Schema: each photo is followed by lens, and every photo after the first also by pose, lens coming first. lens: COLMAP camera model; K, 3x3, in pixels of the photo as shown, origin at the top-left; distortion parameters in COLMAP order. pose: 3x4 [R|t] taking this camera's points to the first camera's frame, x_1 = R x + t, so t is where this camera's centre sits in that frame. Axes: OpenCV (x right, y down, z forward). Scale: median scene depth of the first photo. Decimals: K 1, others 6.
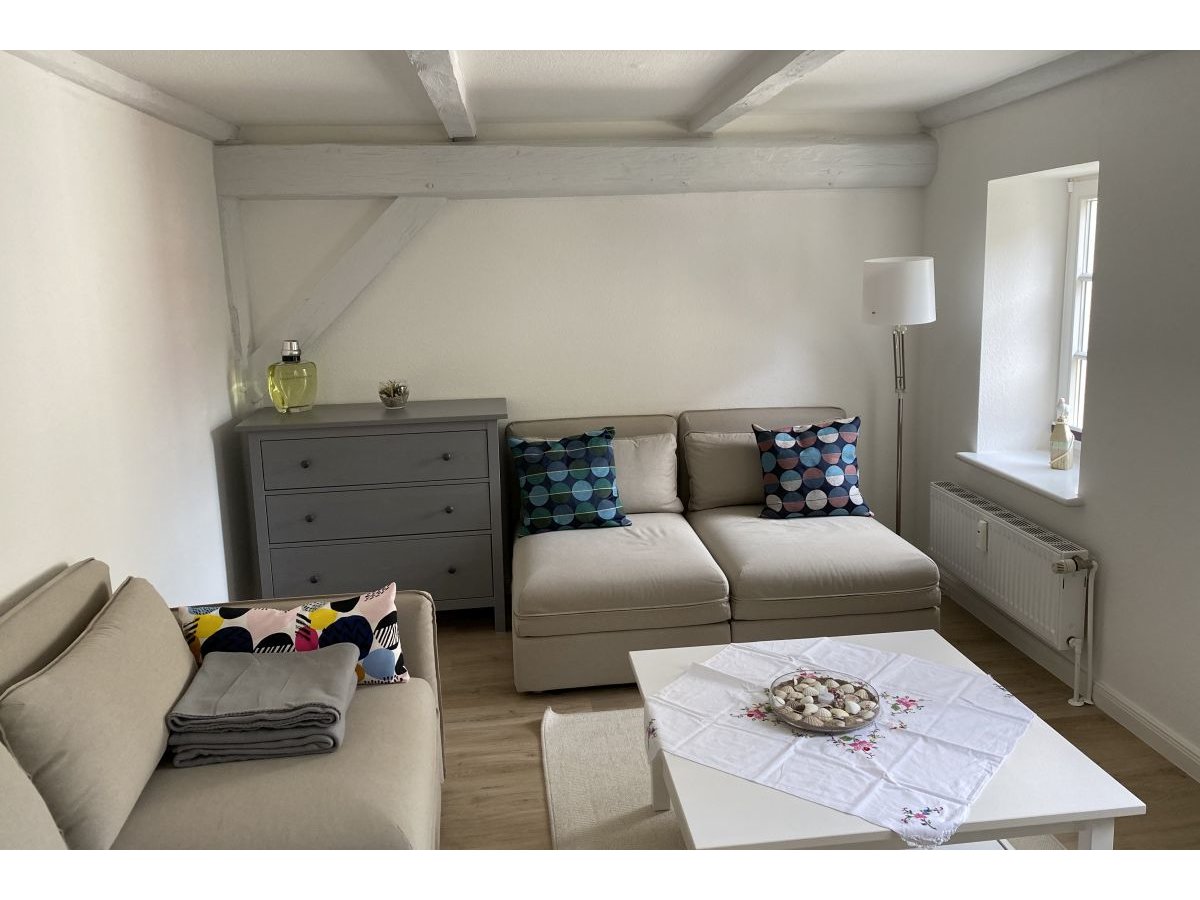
lens RADIAL K [[916.3, 0, 586.0], [0, 916.3, 421.9], [0, 0, 1]] dist [0.051464, -0.072619]
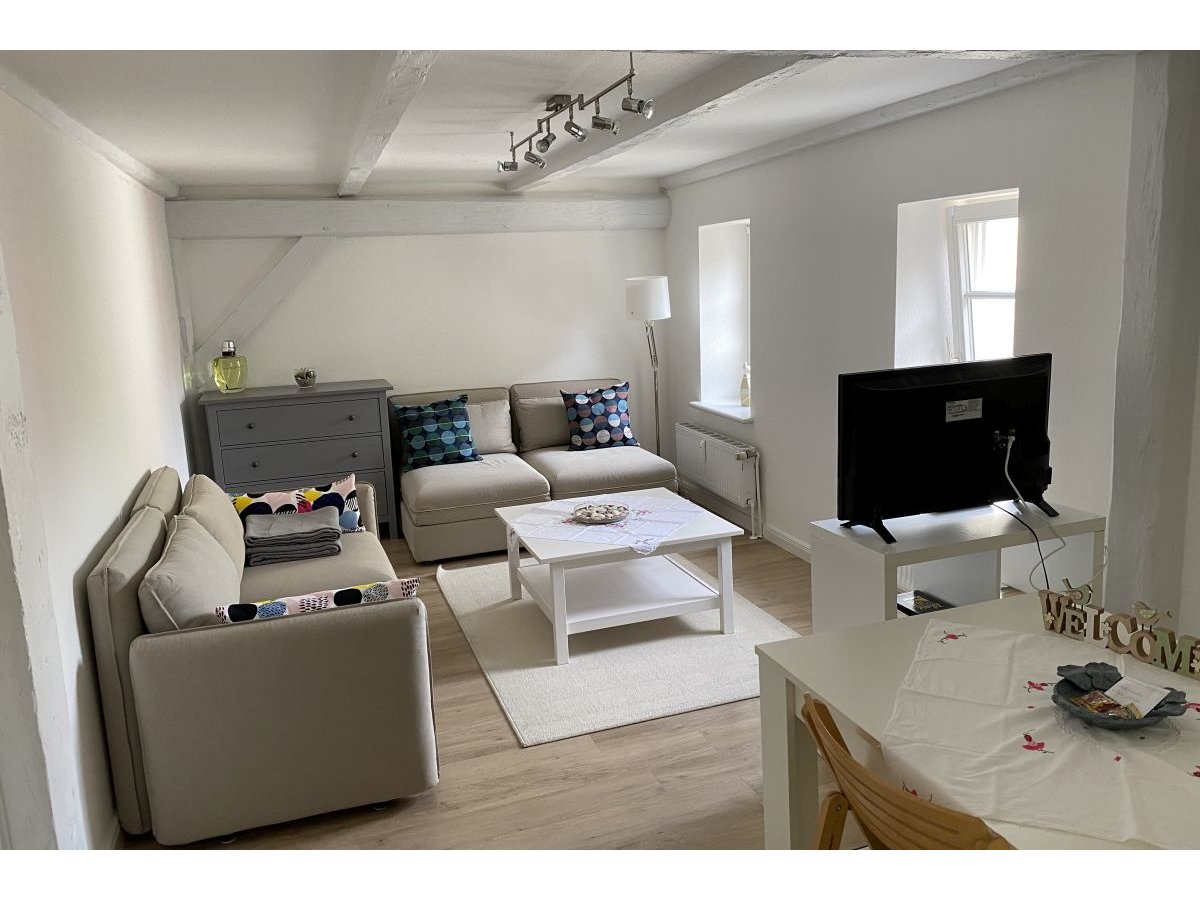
lens RADIAL K [[916.3, 0, 605.2], [0, 916.3, 452.4], [0, 0, 1]] dist [0.051464, -0.072619]
pose [[0.973966, -0.054052, 0.220158, -0.083996], [0.051250, 0.998516, 0.018424, 0.084466], [-0.220827, -0.006662, 0.975290, -0.491268]]
